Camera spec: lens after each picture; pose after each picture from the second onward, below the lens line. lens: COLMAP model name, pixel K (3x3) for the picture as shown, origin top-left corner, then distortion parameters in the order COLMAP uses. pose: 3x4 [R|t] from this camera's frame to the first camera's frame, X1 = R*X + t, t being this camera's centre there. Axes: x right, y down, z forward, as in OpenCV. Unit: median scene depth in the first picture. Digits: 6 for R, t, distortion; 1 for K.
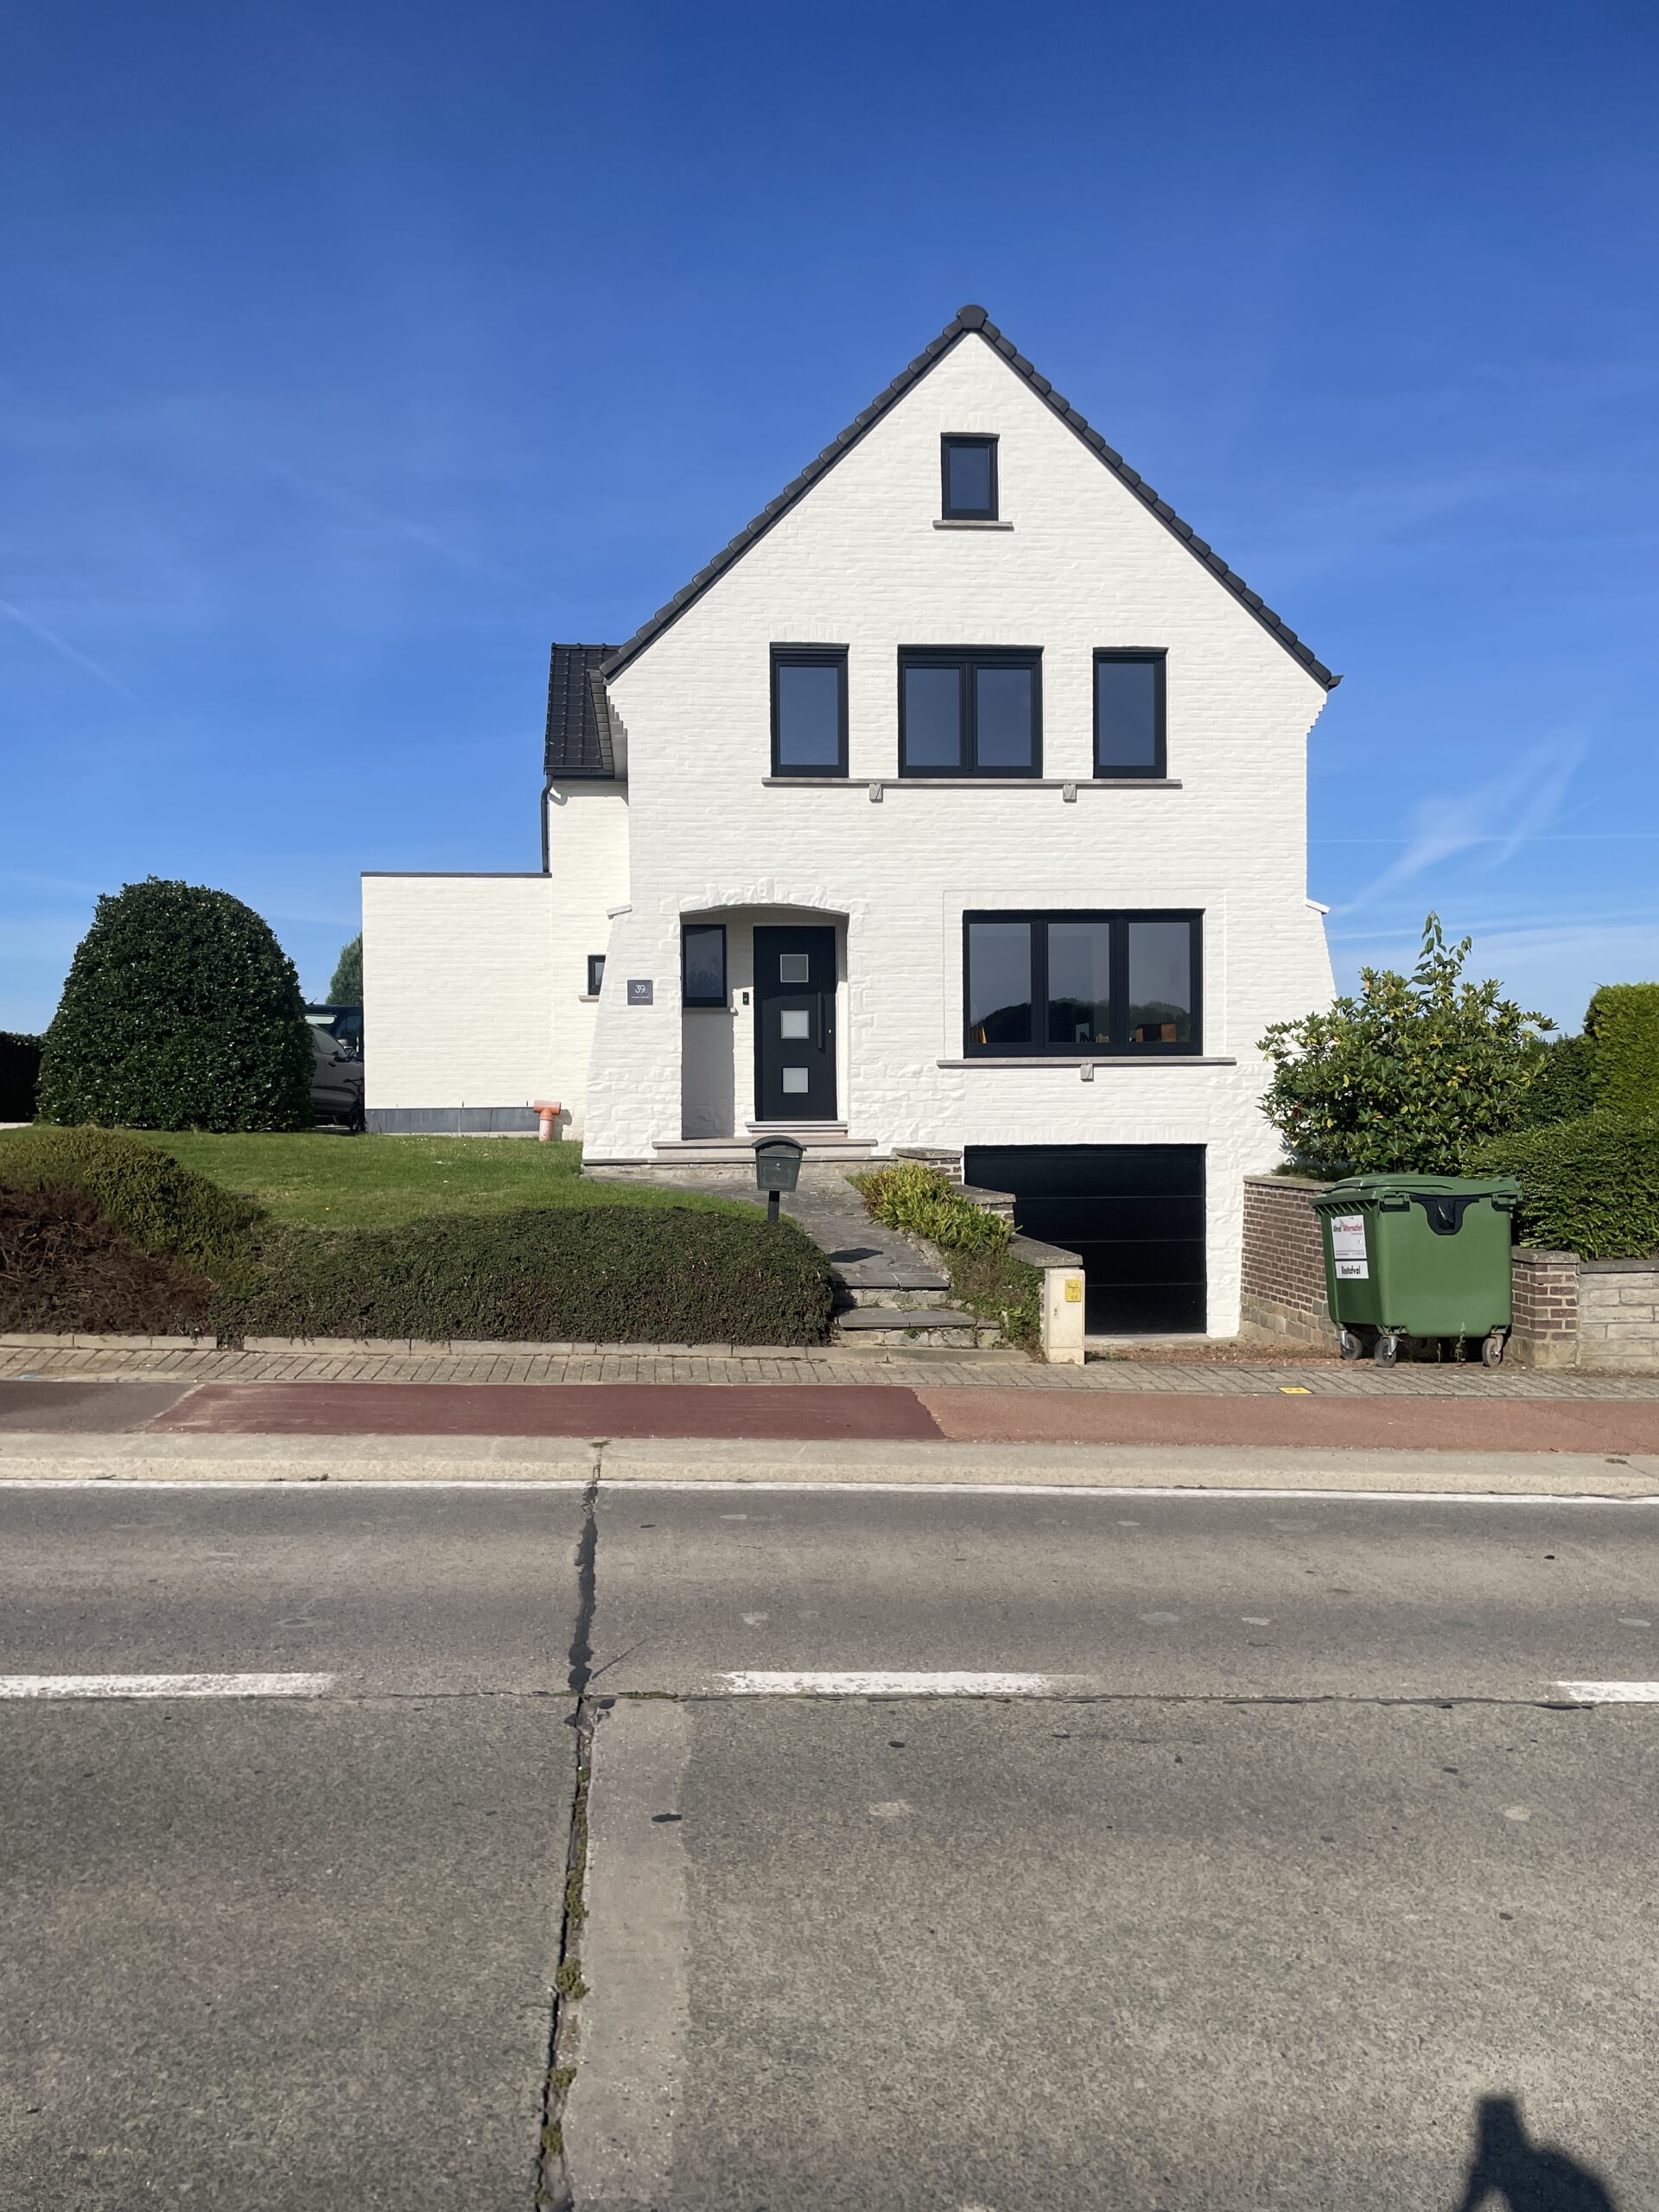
lens RADIAL K [[1699.2, 0, 831.0], [0, 1699.2, 1116.6], [0, 0, 1]] dist [0.061359, -0.039558]
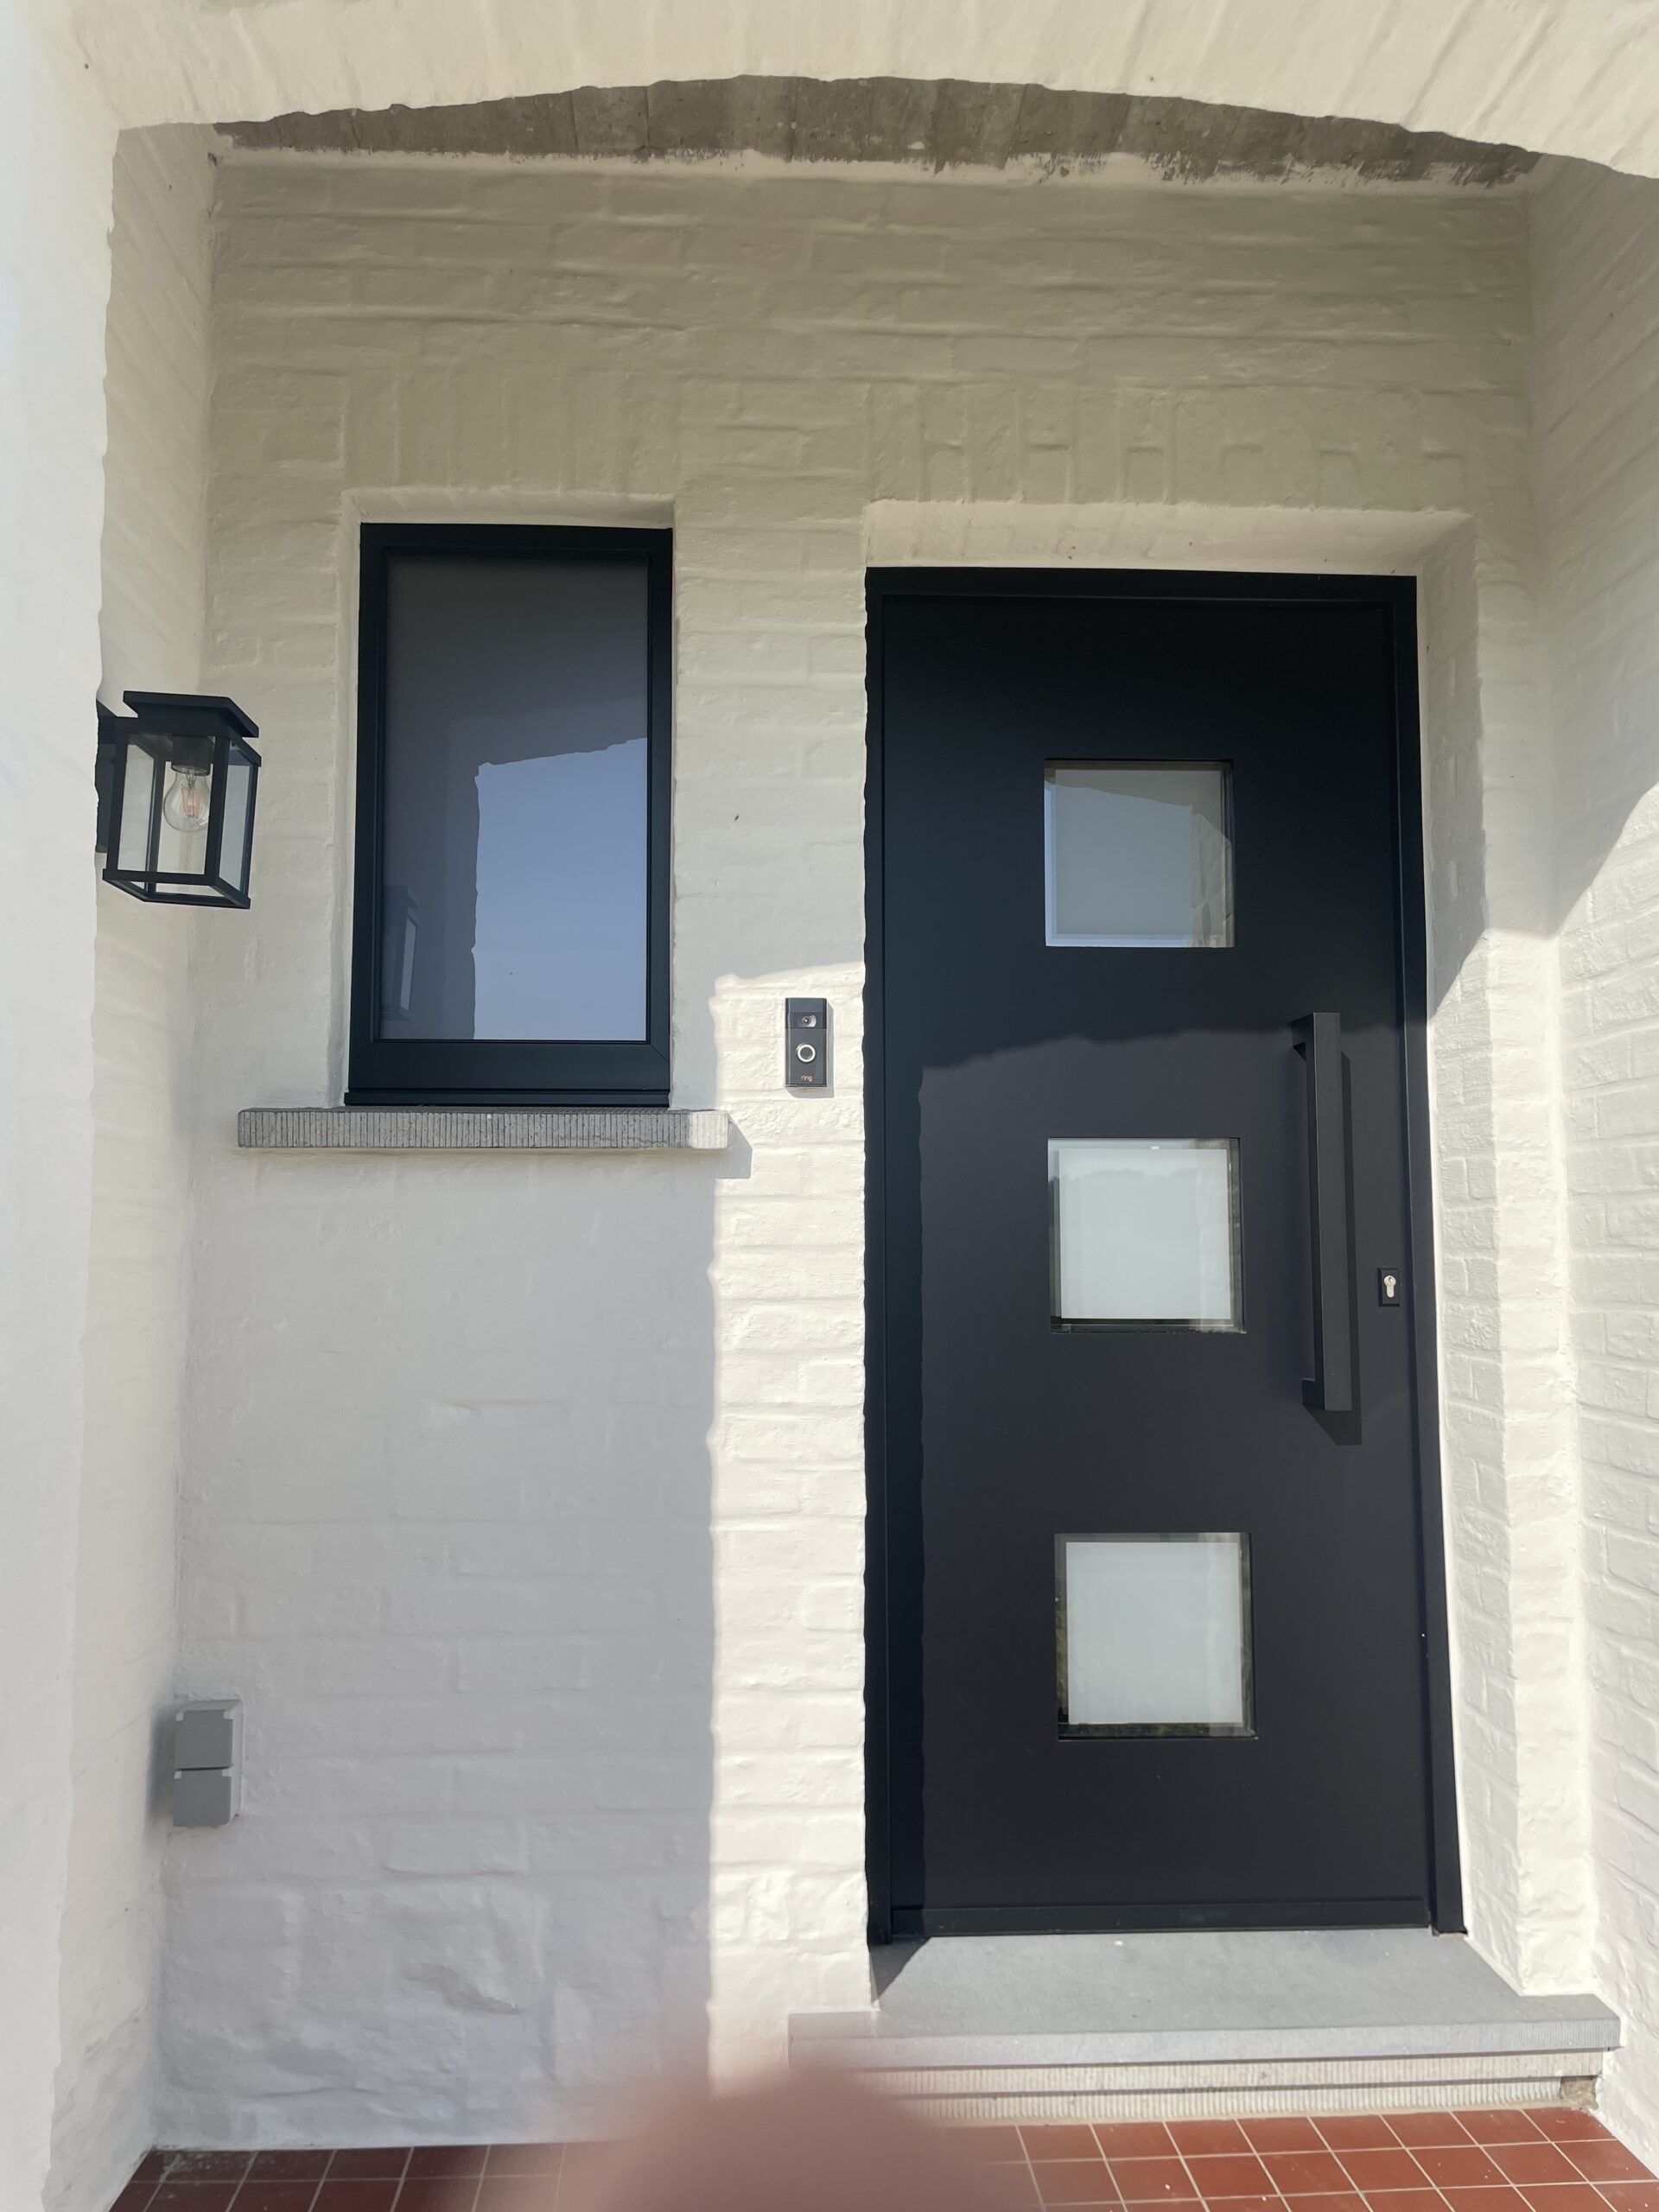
lens RADIAL K [[1699.2, 0, 834.6], [0, 1699.2, 1111.4], [0, 0, 1]] dist [0.061359, -0.039558]
pose [[0.999533, 0.005046, -0.030134, -0.045826], [-0.007710, 0.996005, -0.088961, -0.054728], [0.029565, 0.089152, 0.995579, 0.903601]]
